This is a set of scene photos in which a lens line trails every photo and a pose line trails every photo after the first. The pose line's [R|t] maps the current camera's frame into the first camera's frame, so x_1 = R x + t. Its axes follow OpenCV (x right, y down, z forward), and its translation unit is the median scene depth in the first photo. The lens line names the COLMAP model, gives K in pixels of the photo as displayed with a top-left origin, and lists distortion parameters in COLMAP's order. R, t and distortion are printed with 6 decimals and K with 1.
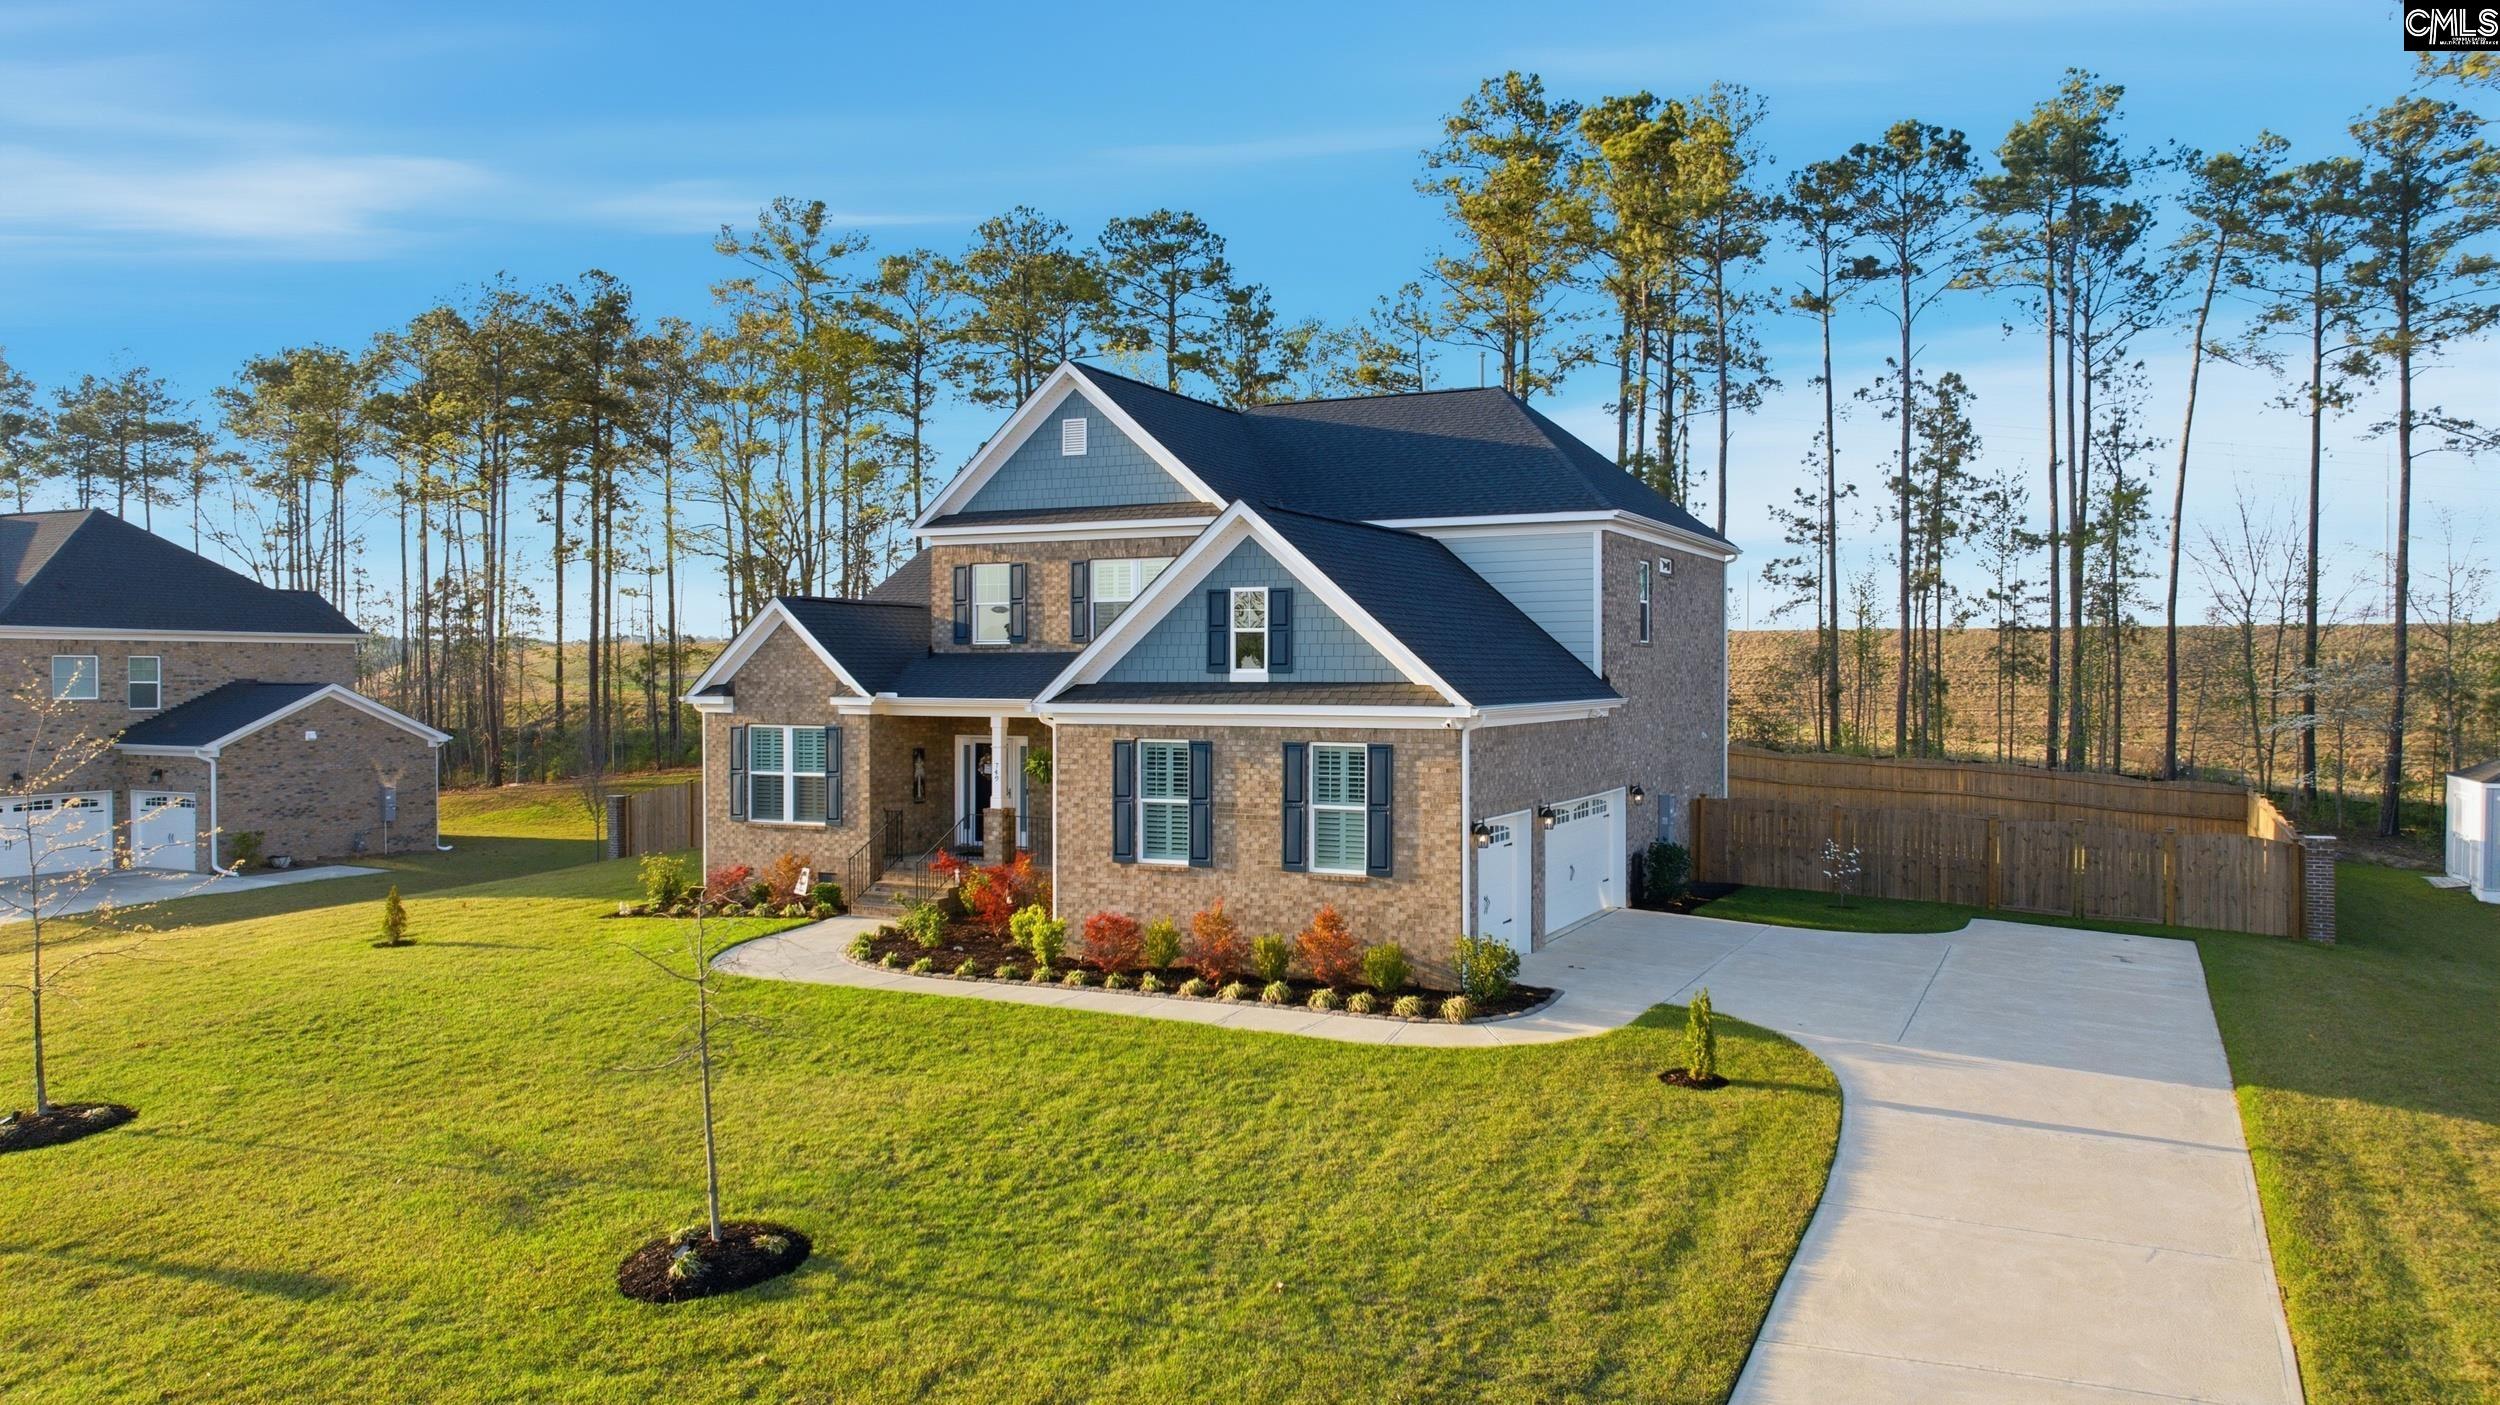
lens RADIAL K [[1761.1, 0, 1249.7], [0, 1761.1, 684.1], [0, 0, 1]] dist [-0.017721, 0.000637]
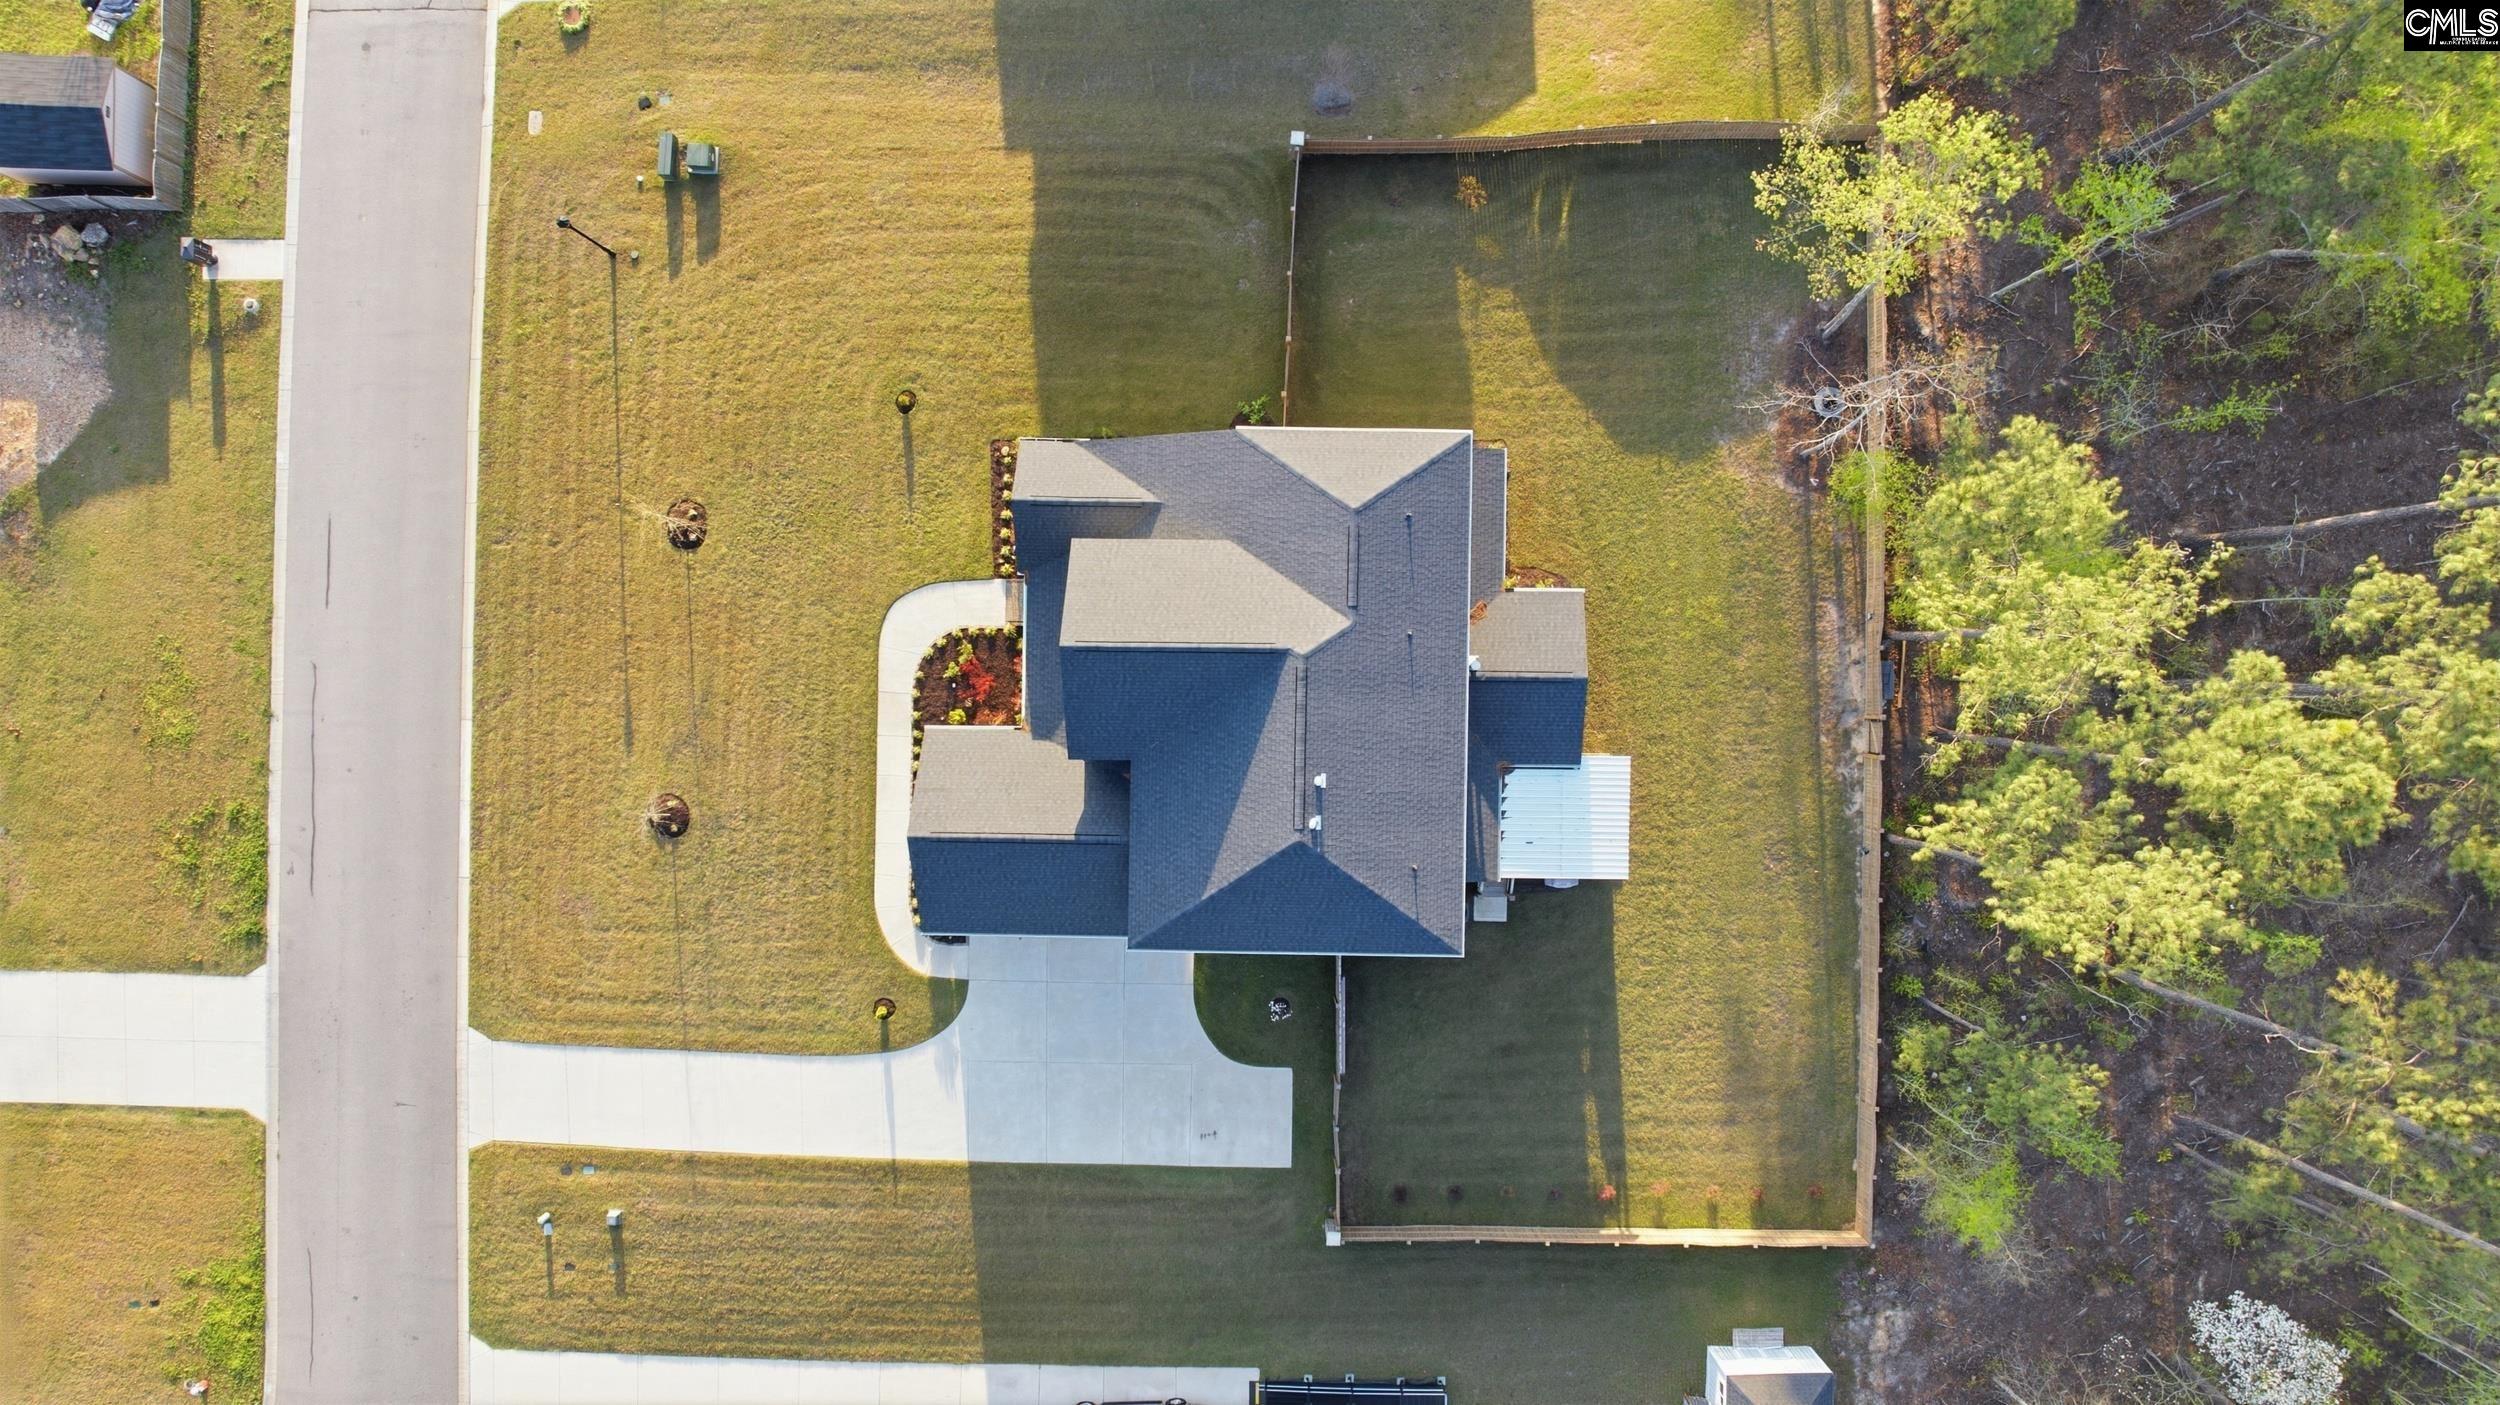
lens RADIAL K [[1761.1, 0, 1249.7], [0, 1761.1, 684.1], [0, 0, 1]] dist [-0.017721, 0.000637]
pose [[0.429404, 0.903105, -0.003711, 0.010928], [-0.007849, 0.007841, 0.999938, -2.299825], [0.903078, -0.429349, 0.010456, 1.395056]]
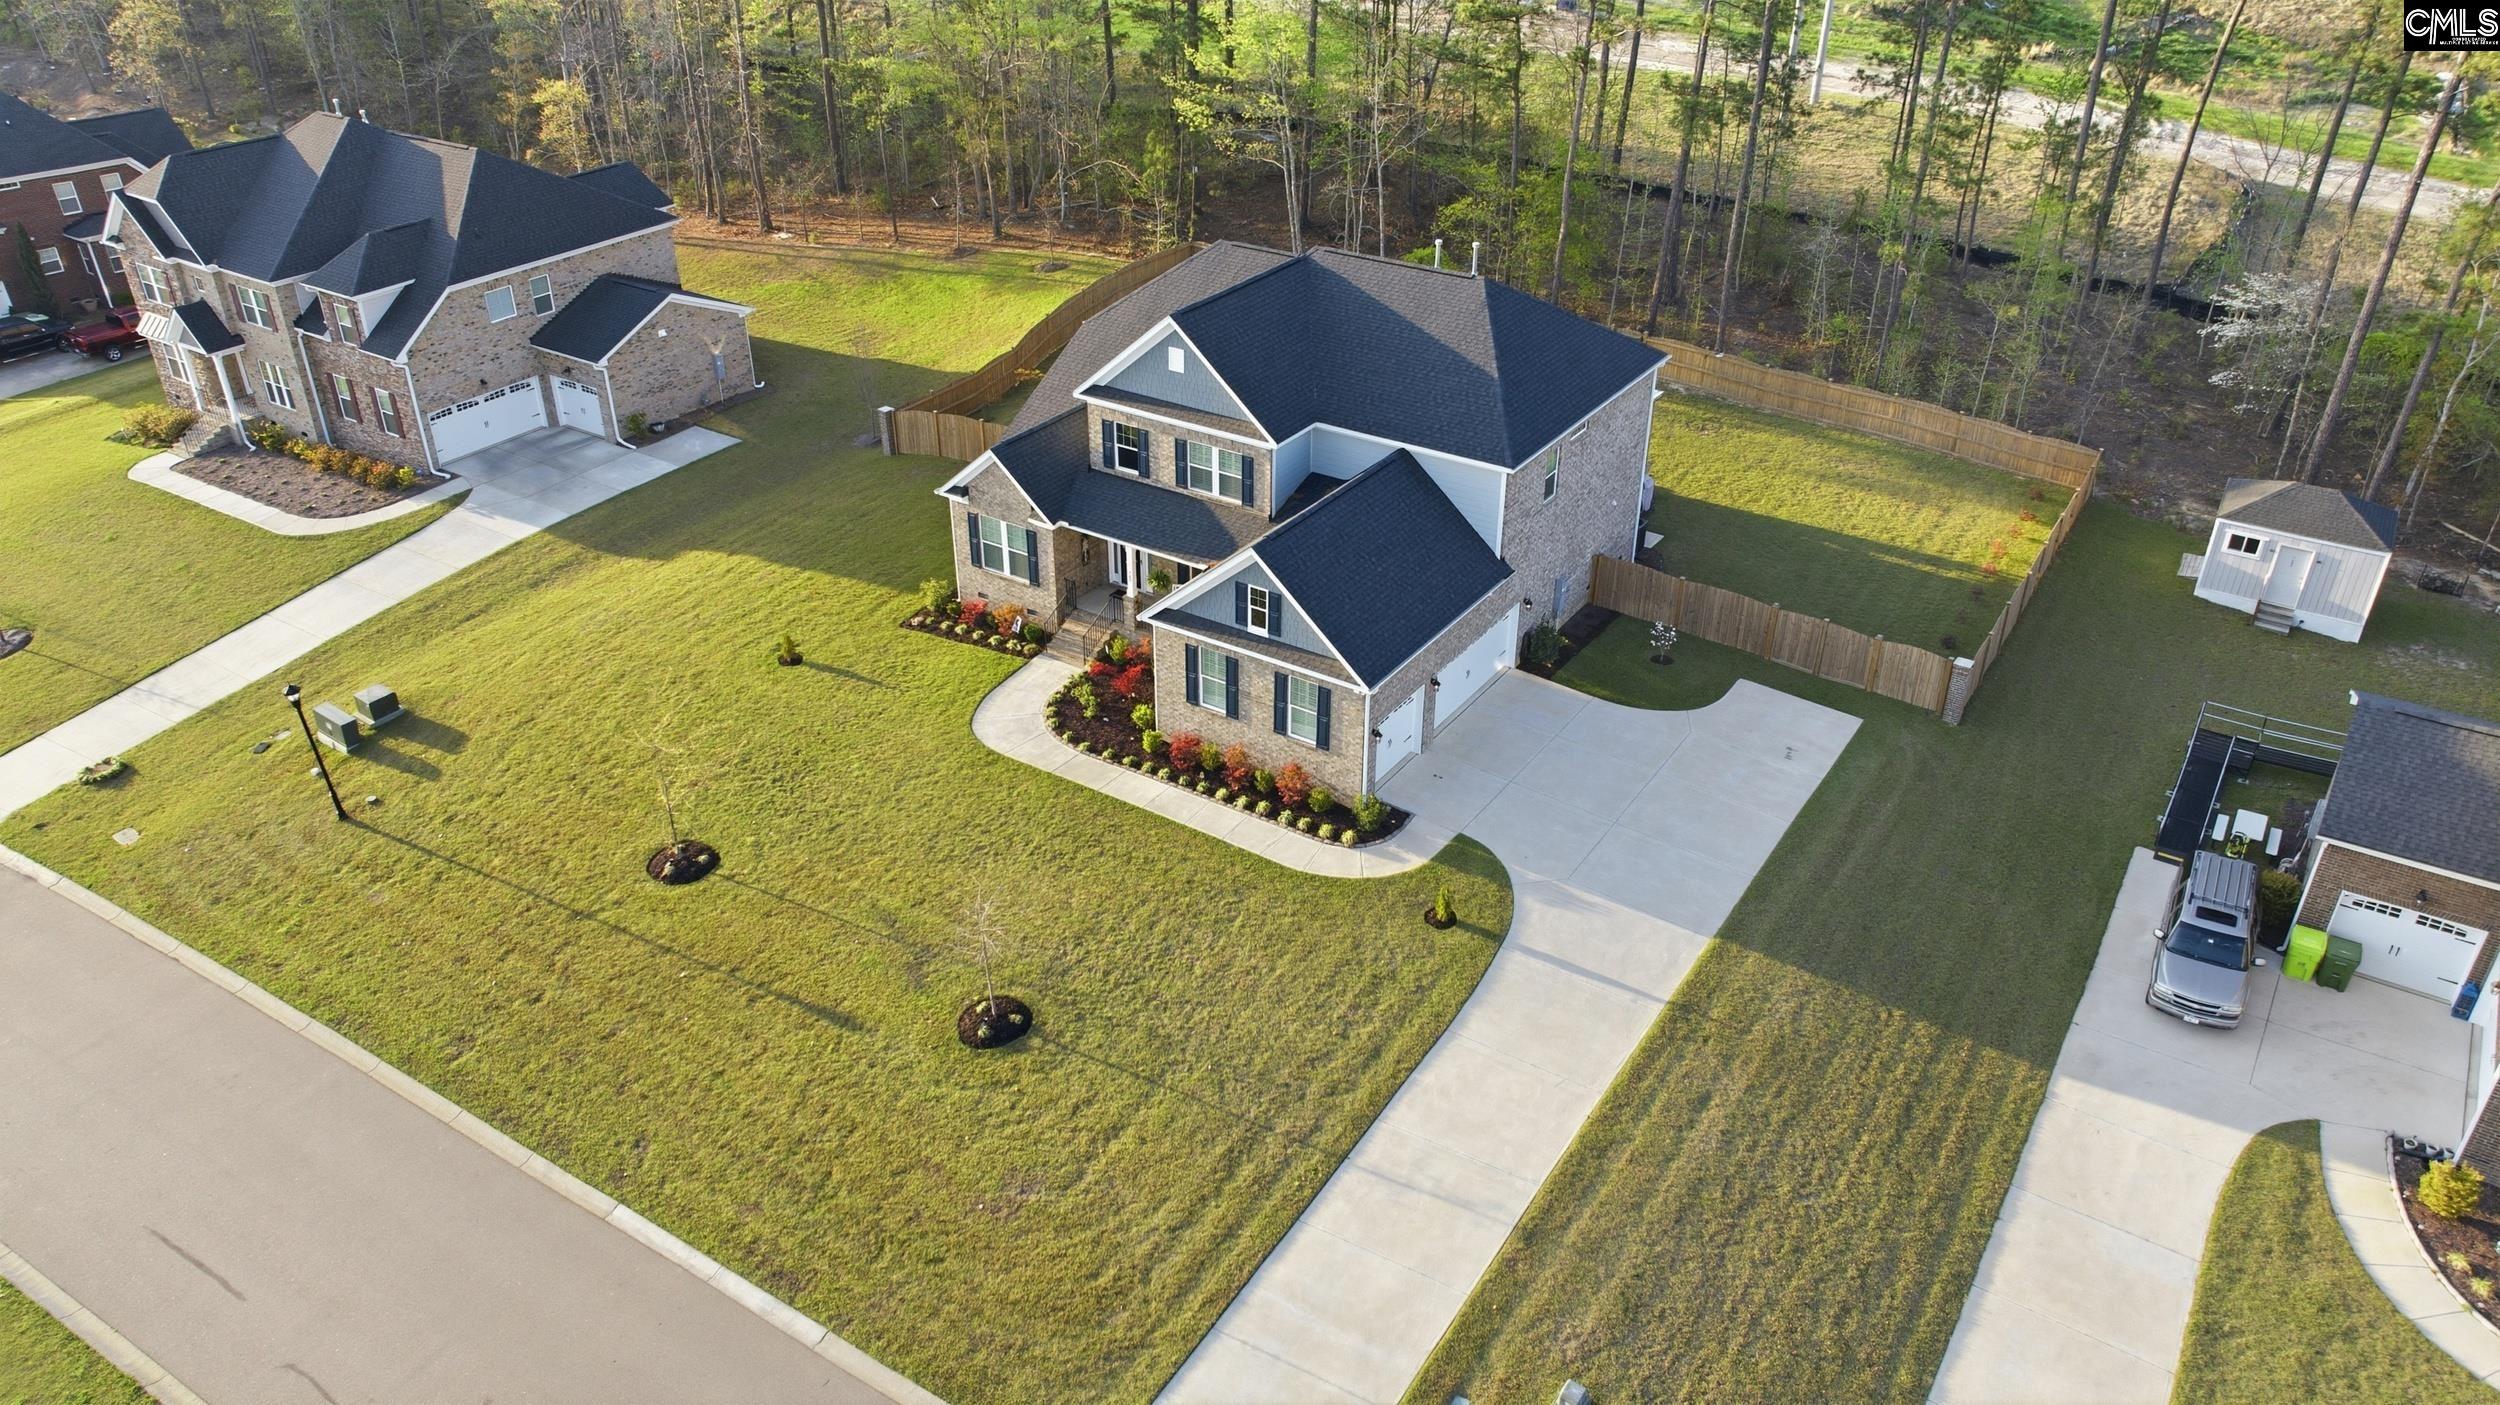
lens RADIAL K [[1736.0, 0, 1260.4], [0, 1736.0, 702.4], [0, 0, 1]] dist [-0.012976, -0.000001]
pose [[0.992773, 0.064817, -0.100994, 0.176753], [-0.005264, 0.864298, 0.502953, -0.791560], [0.119889, -0.498786, 0.858393, -0.515704]]
